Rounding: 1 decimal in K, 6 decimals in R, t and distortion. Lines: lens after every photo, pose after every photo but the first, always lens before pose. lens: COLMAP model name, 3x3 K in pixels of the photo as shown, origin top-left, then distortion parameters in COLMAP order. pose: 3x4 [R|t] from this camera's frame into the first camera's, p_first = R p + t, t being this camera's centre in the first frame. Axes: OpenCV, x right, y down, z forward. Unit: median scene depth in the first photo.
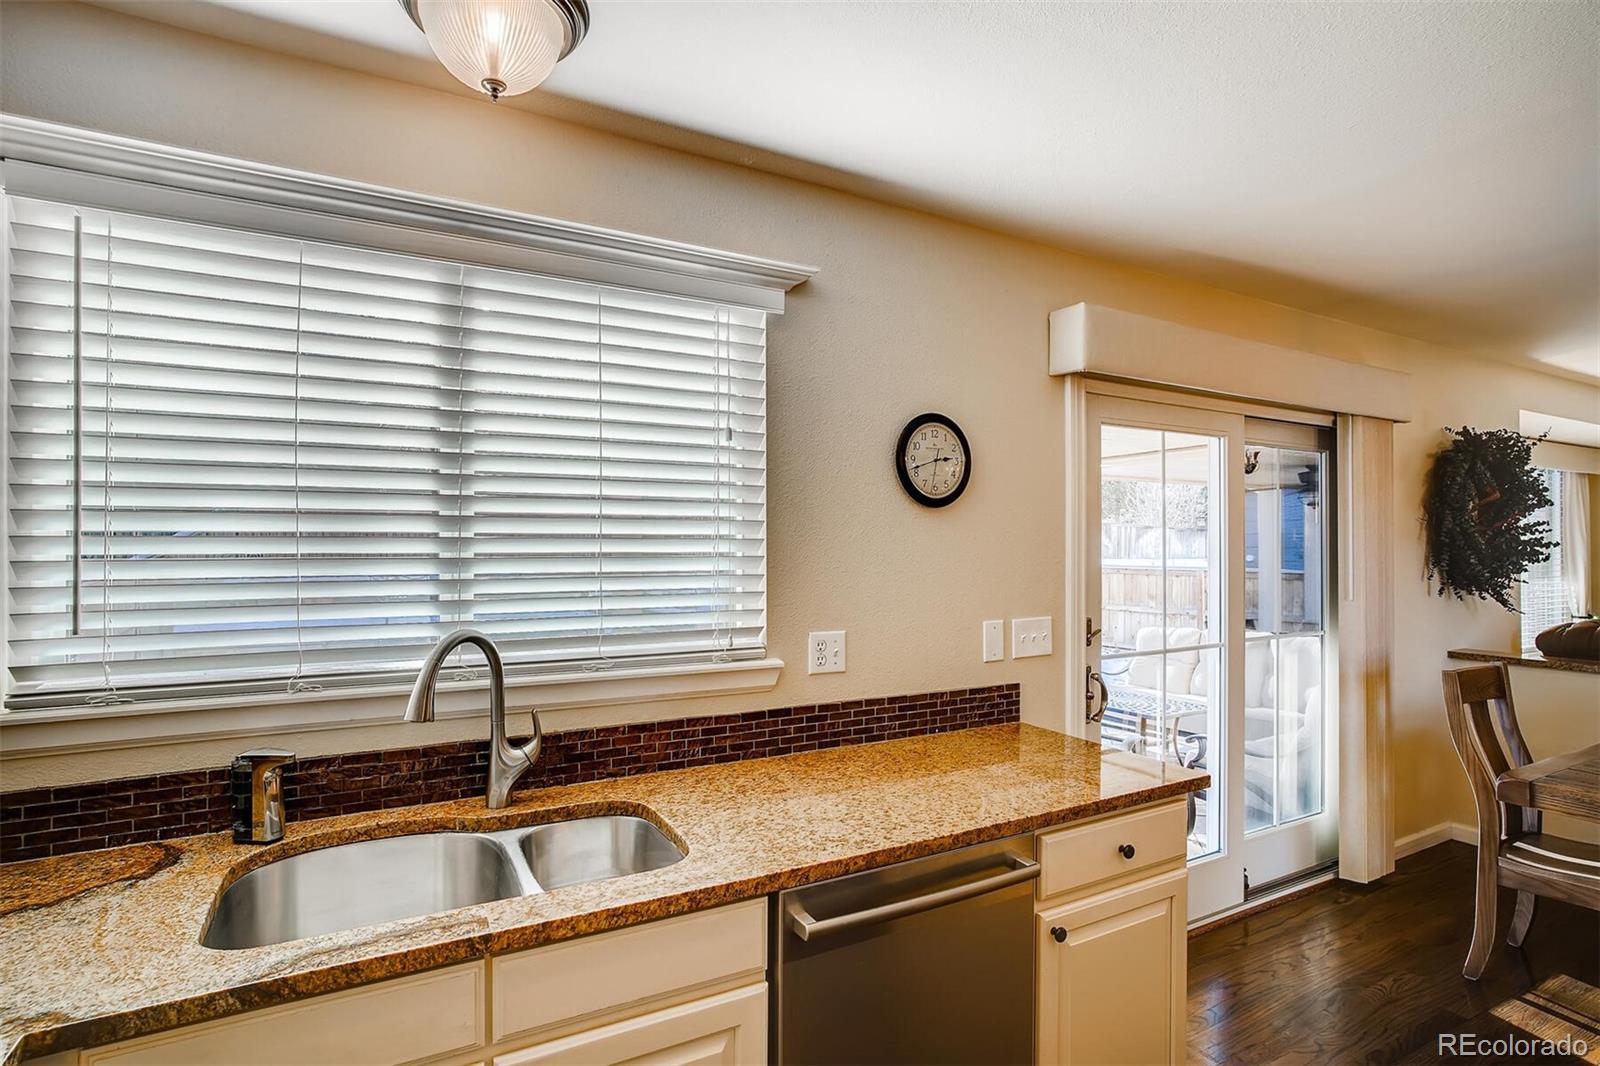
lens RADIAL K [[795.1, 0, 799.8], [0, 795.1, 538.7], [0, 0, 1]] dist [-0.033440, 0.001284]
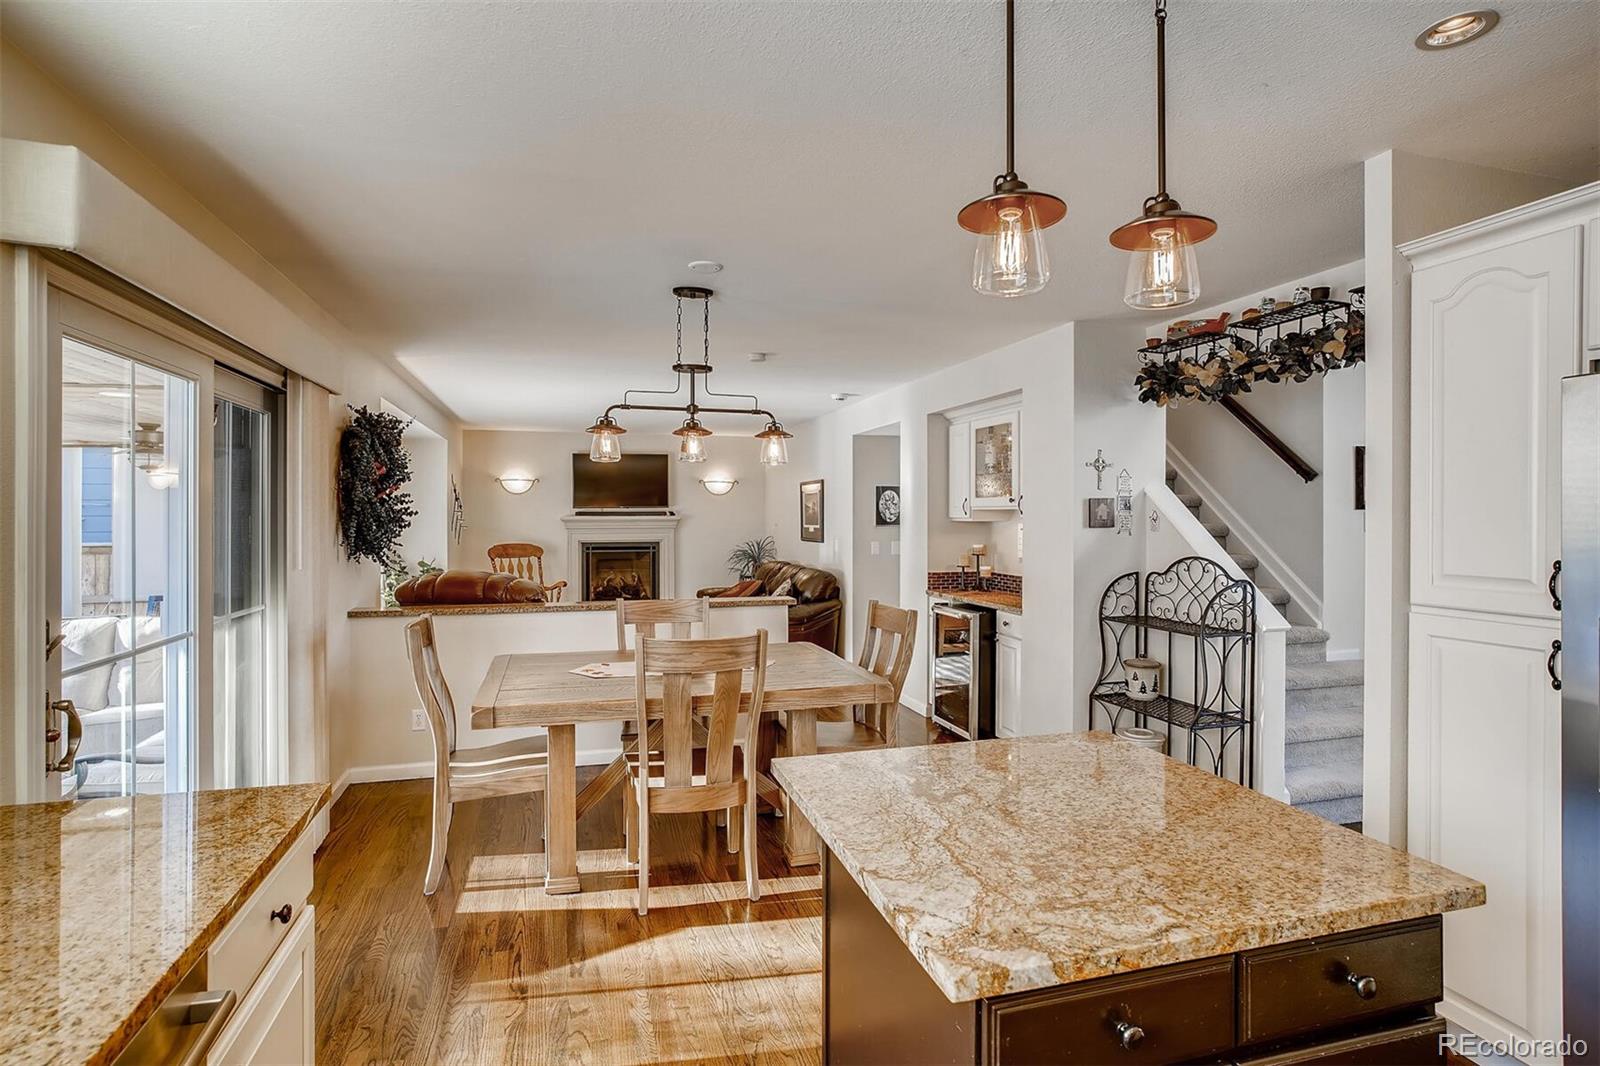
lens RADIAL K [[780.8, 0, 799.6], [0, 780.8, 523.8], [0, 0, 1]] dist [-0.023602, 0.000174]
pose [[0.195460, -0.010261, 0.980658, -0.143480], [-0.011848, 0.999848, 0.012824, 0.002362], [-0.980640, -0.014125, 0.195309, 0.250860]]
